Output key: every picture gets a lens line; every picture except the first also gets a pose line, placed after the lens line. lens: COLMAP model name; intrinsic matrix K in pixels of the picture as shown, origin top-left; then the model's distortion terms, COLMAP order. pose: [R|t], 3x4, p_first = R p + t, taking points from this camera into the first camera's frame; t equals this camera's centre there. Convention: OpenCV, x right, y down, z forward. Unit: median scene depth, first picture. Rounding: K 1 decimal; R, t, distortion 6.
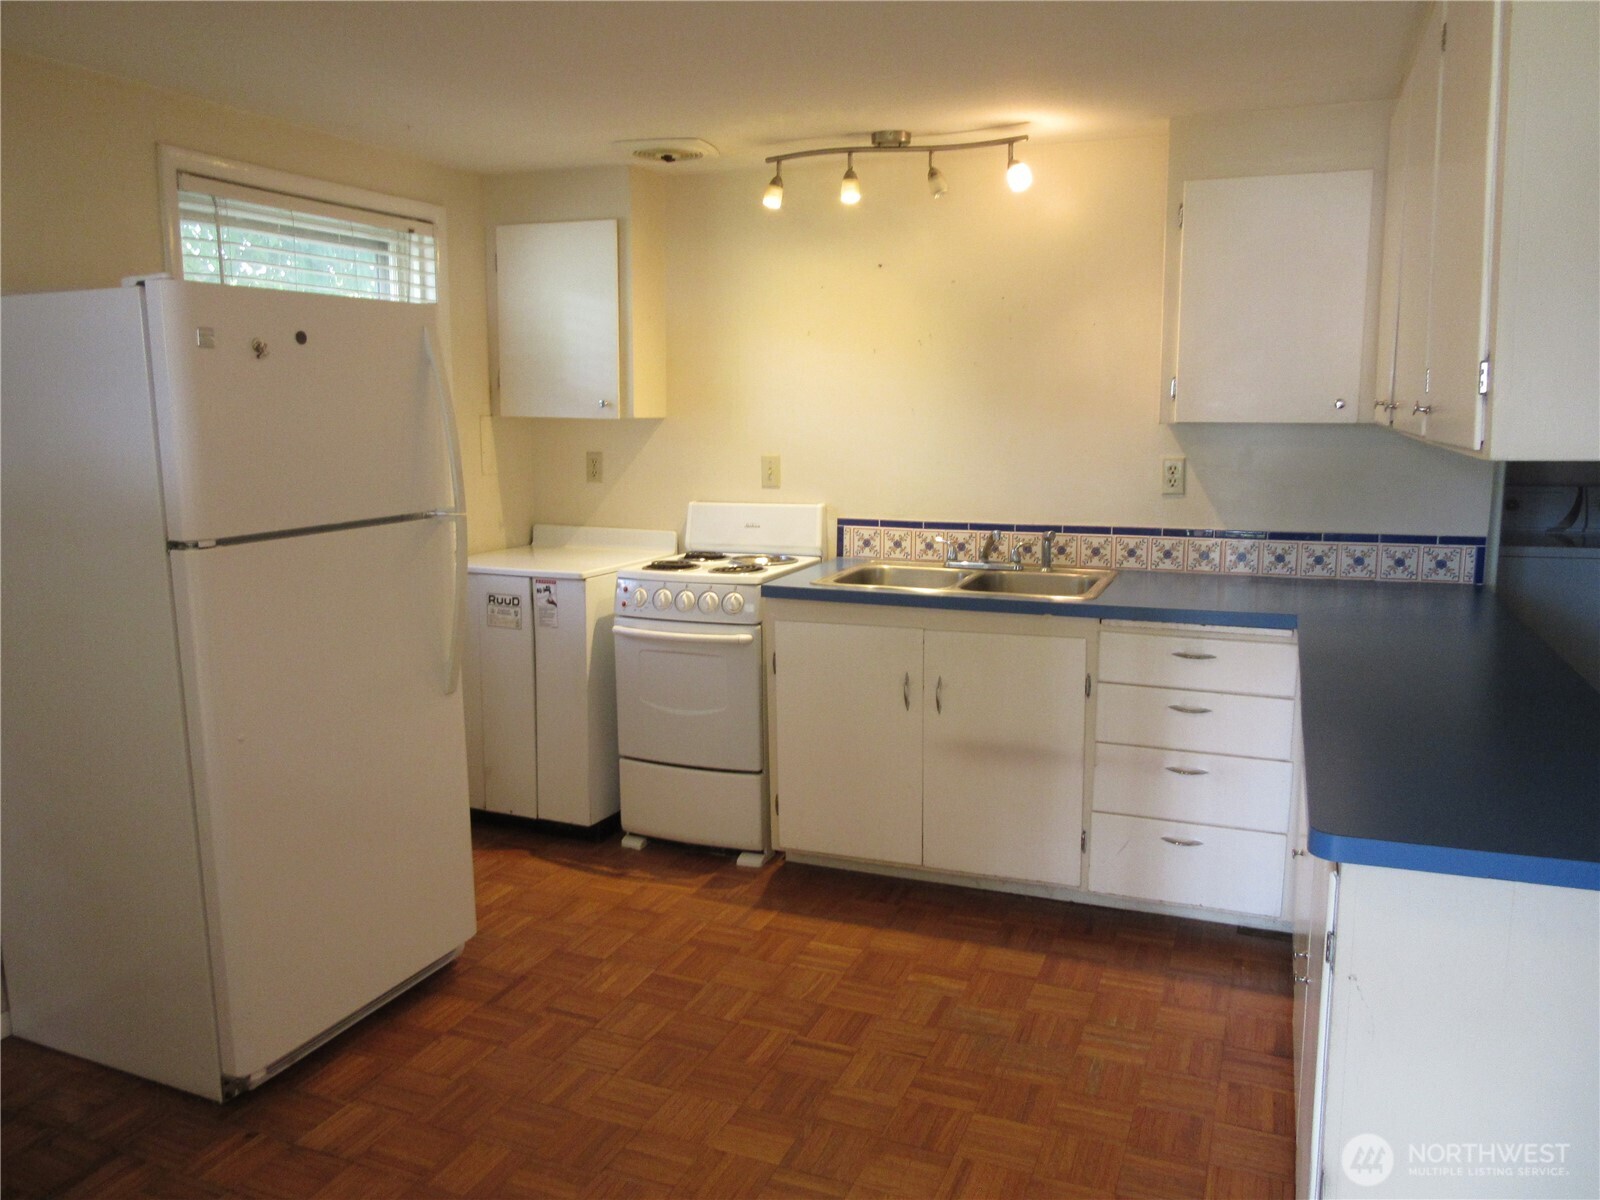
lens RADIAL K [[1199.0, 0, 832.5], [0, 1199.0, 599.4], [0, 0, 1]] dist [-0.014701, 0.000160]
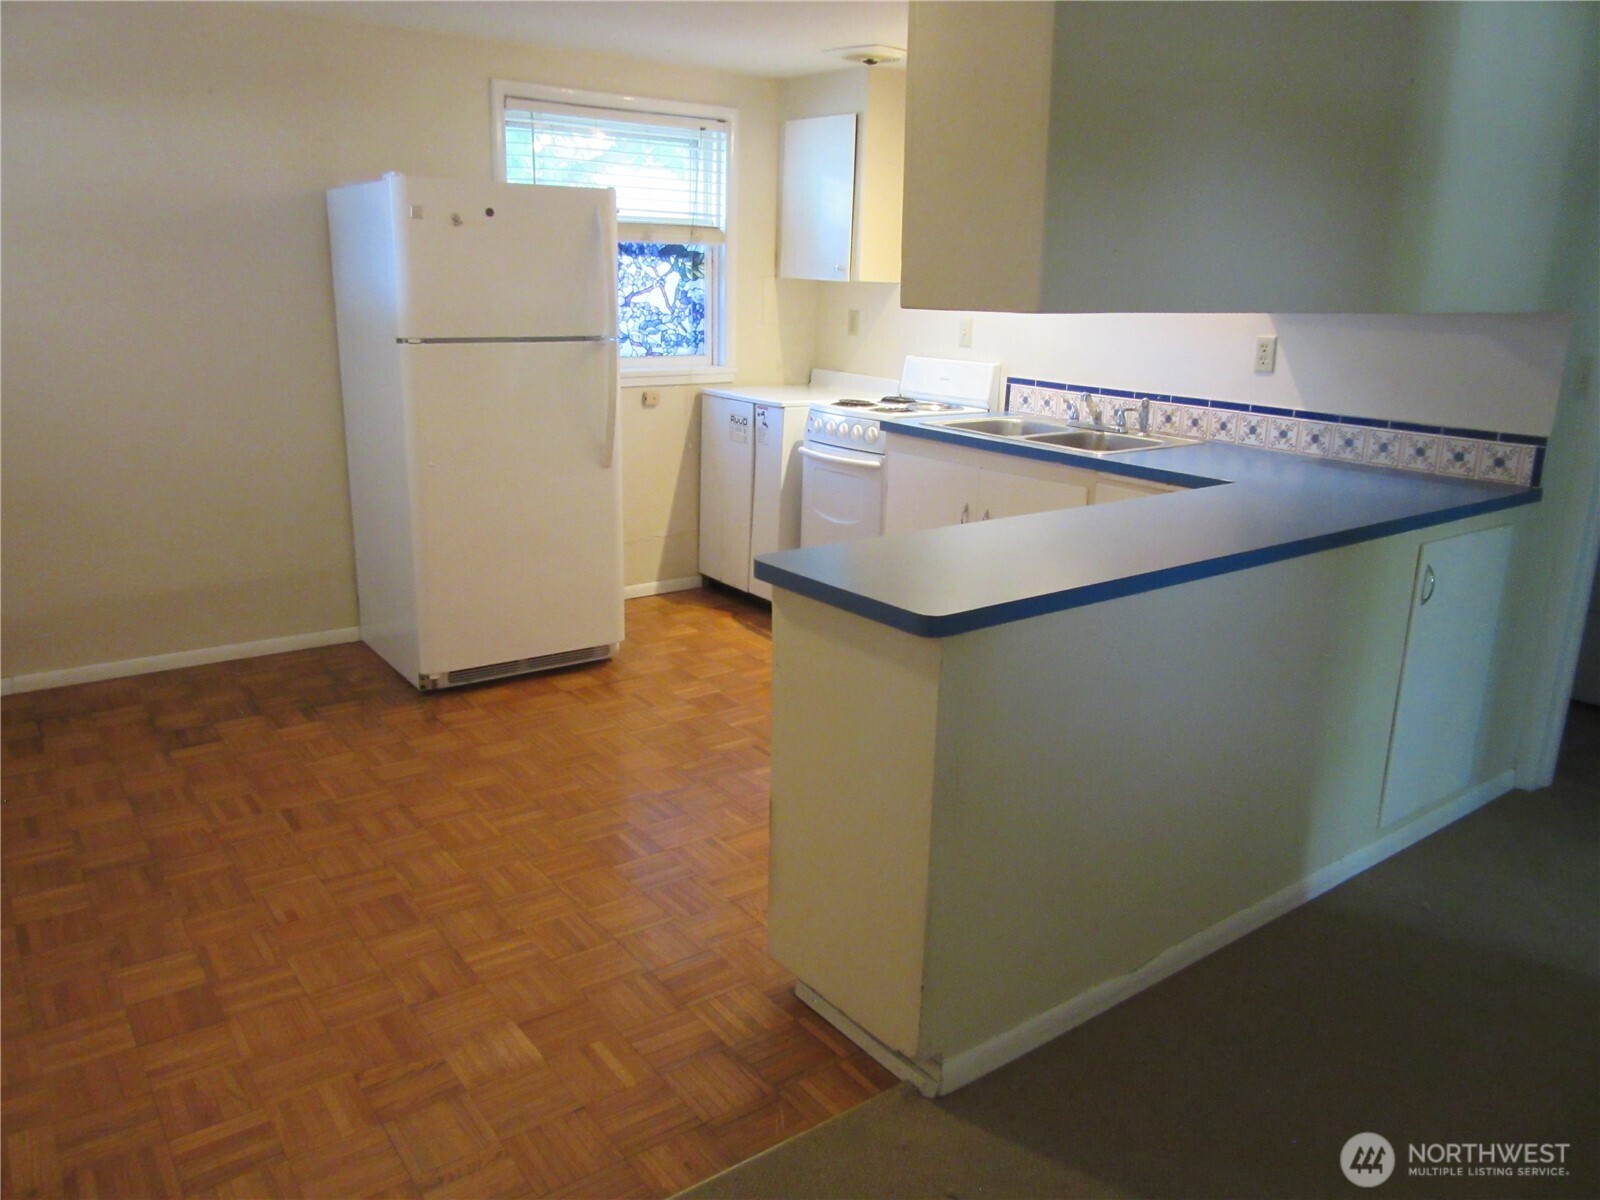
lens RADIAL K [[1186.1, 0, 800.0], [0, 1186.1, 600.0], [0, 0, 1]] dist [-0.041795, 0.006479]
pose [[0.860354, 0.163003, -0.482929, 0.459183], [-0.114279, 0.985052, 0.128894, 0.020929], [0.496720, -0.055706, 0.866121, -0.091145]]
